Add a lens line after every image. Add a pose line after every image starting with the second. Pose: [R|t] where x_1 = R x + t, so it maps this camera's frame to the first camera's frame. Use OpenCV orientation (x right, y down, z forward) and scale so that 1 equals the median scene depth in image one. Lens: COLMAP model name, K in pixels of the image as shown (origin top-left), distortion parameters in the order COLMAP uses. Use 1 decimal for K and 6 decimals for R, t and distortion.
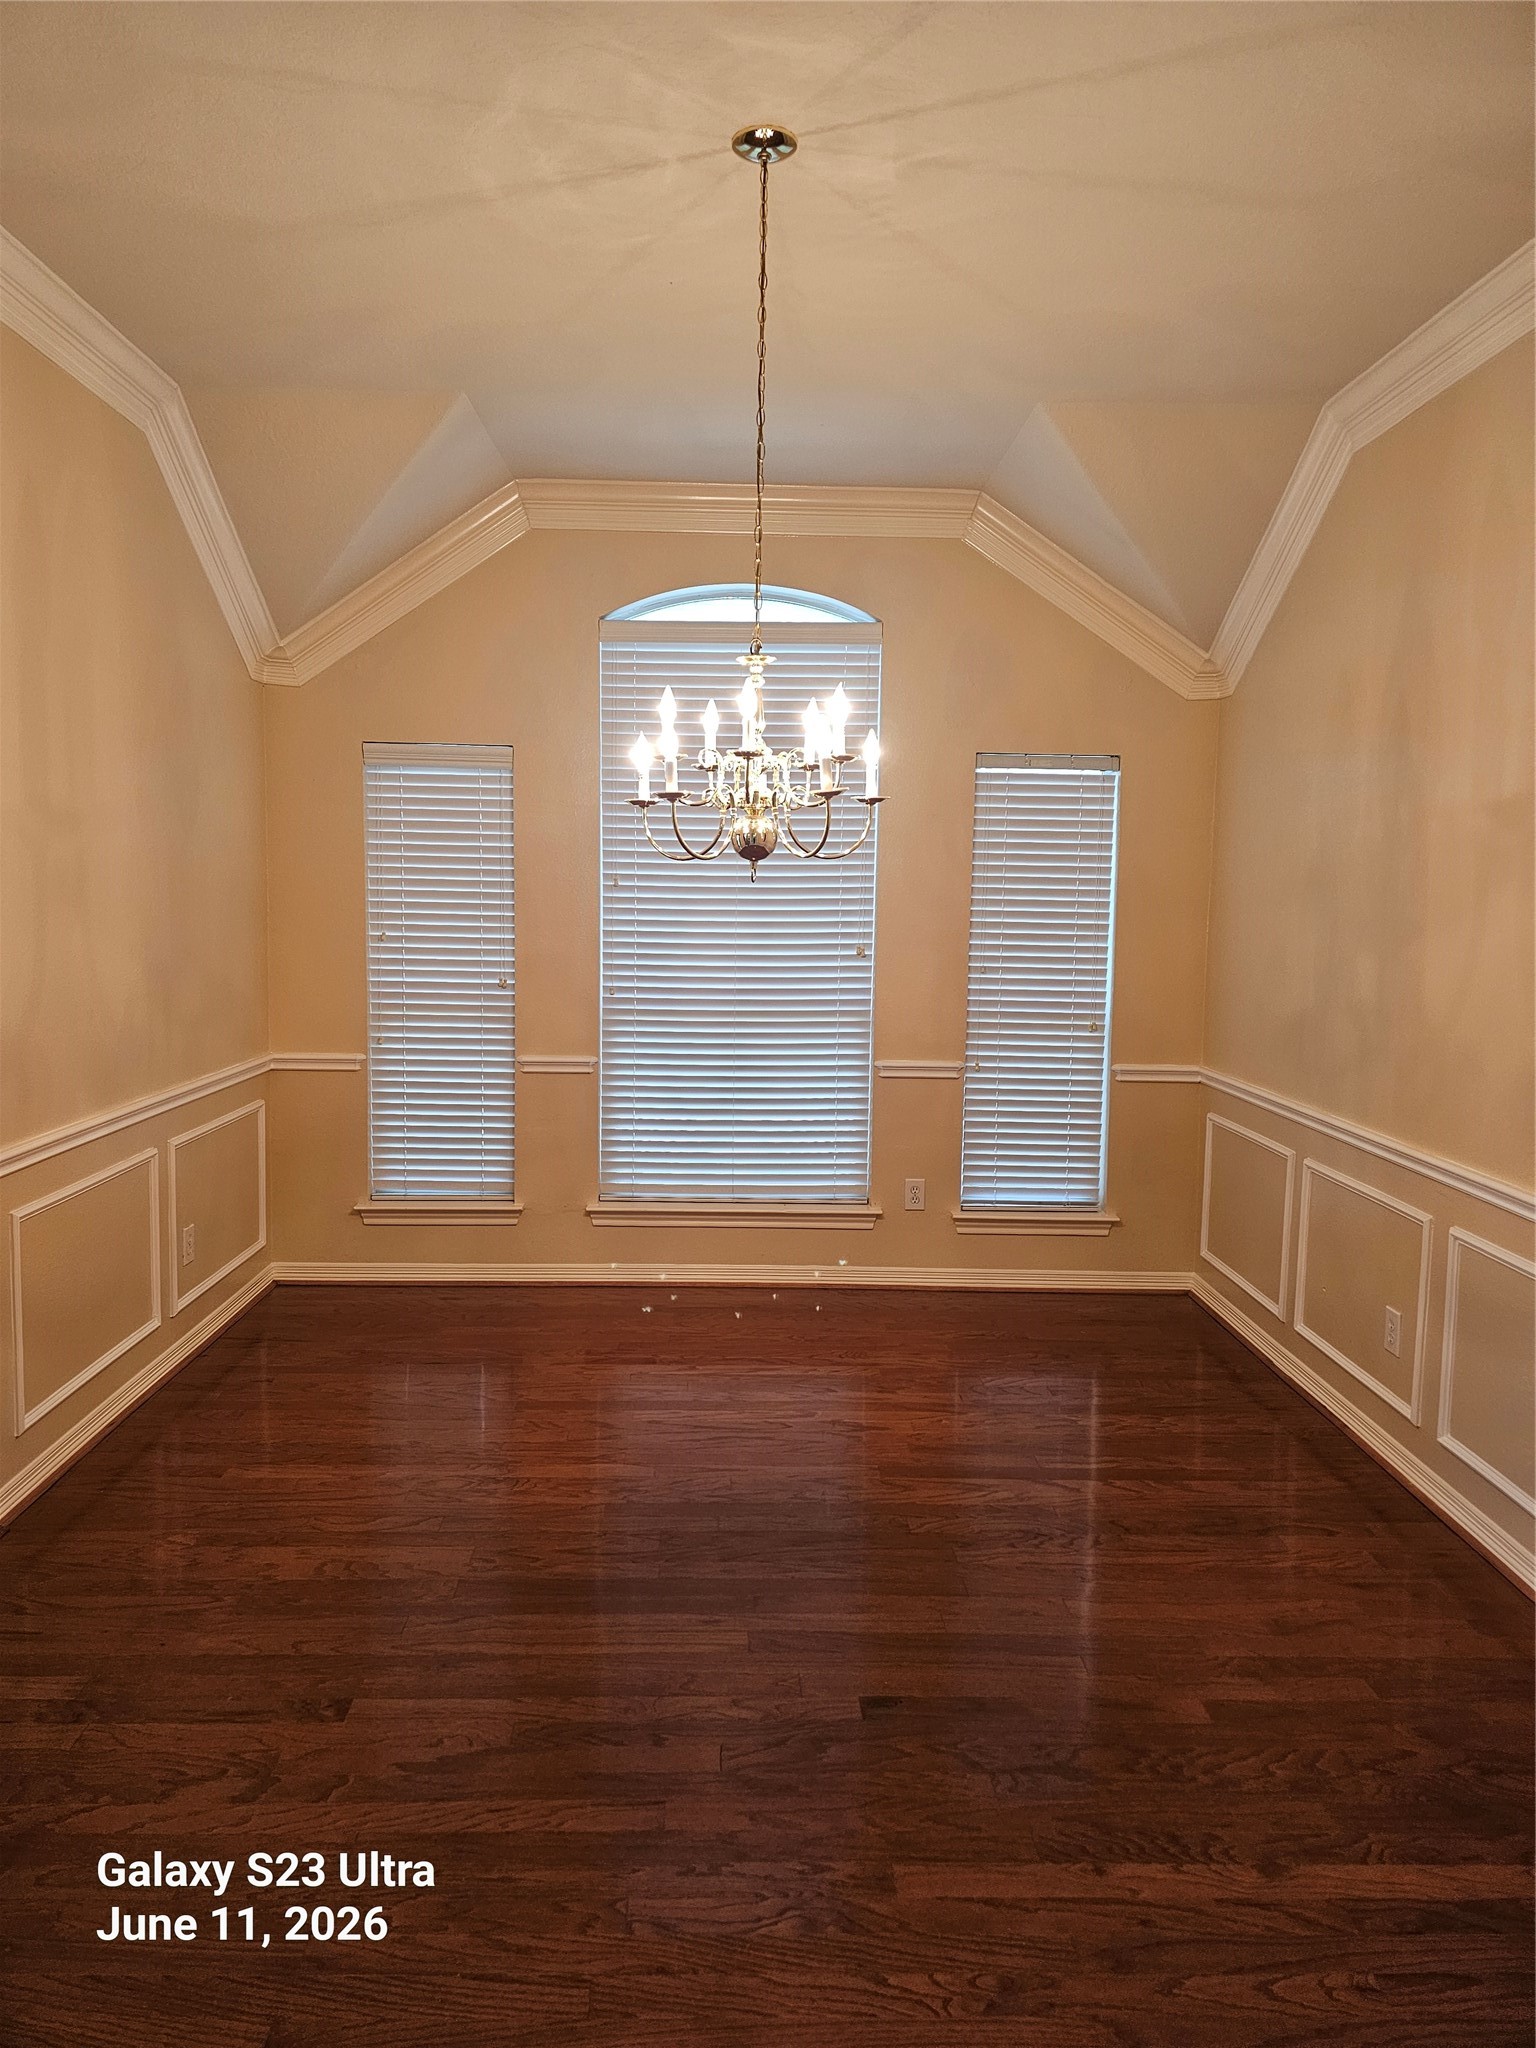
lens RADIAL K [[1363.2, 0, 772.8], [0, 1363.2, 1013.8], [0, 0, 1]] dist [0.074797, -0.077014]
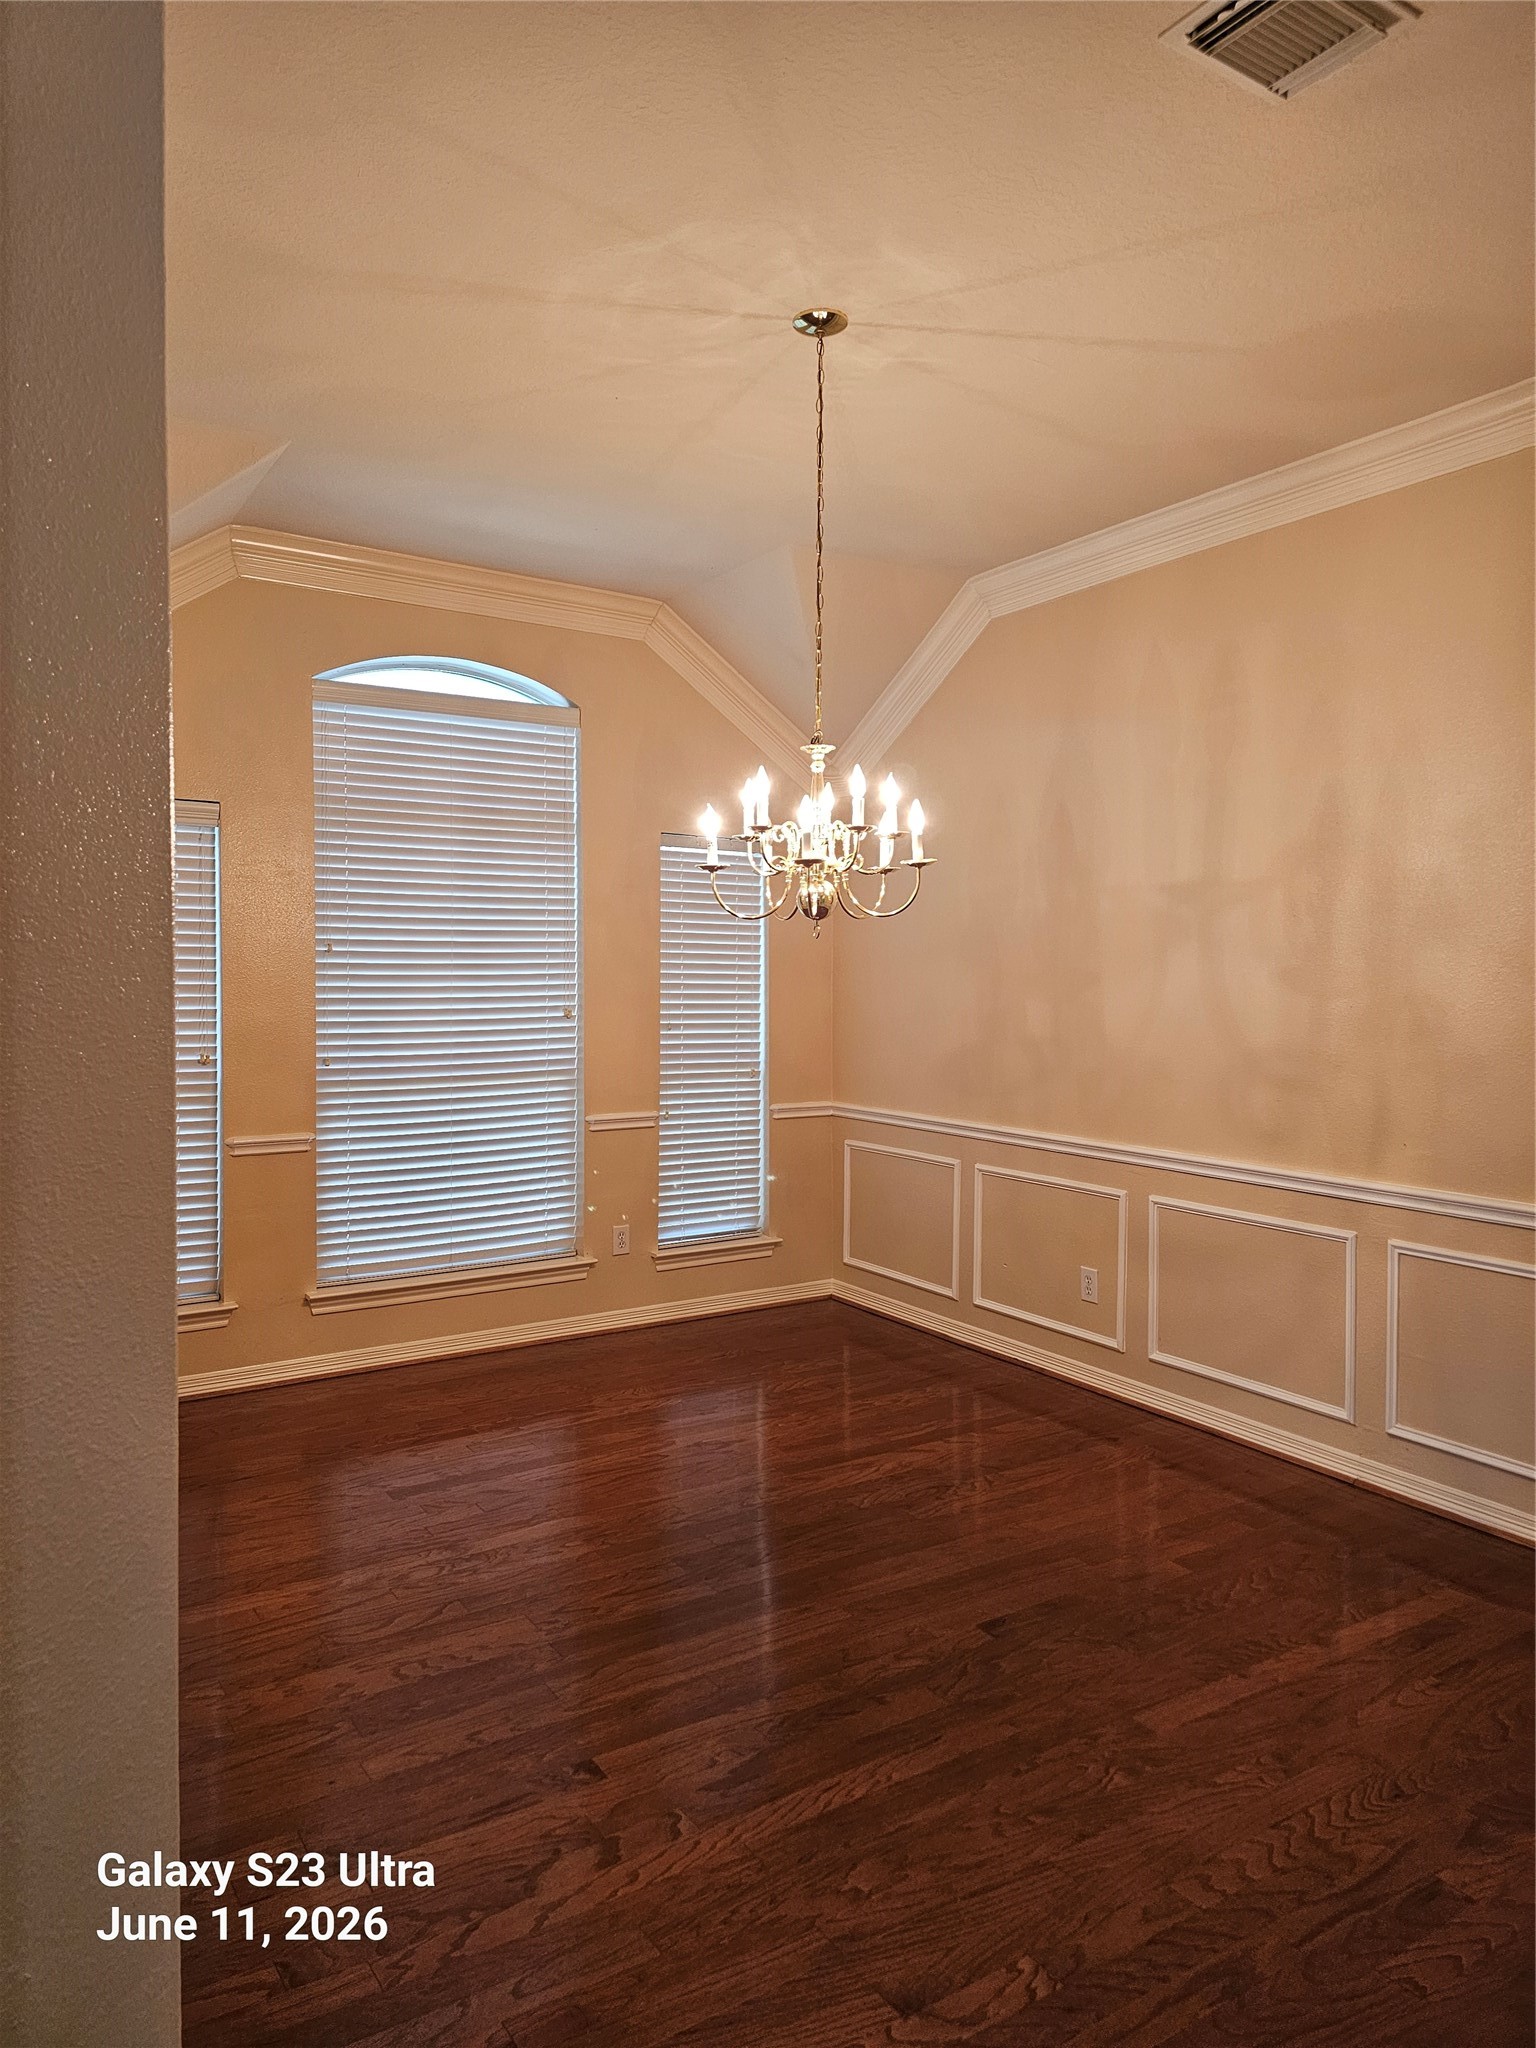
lens RADIAL K [[1344.3, 0, 763.3], [0, 1344.3, 997.0], [0, 0, 1]] dist [0.085686, -0.107382]
pose [[0.853605, -0.023159, 0.520405, -0.409161], [0.060122, 0.996715, -0.054261, 0.009135], [-0.517439, 0.077605, 0.852194, 0.040063]]
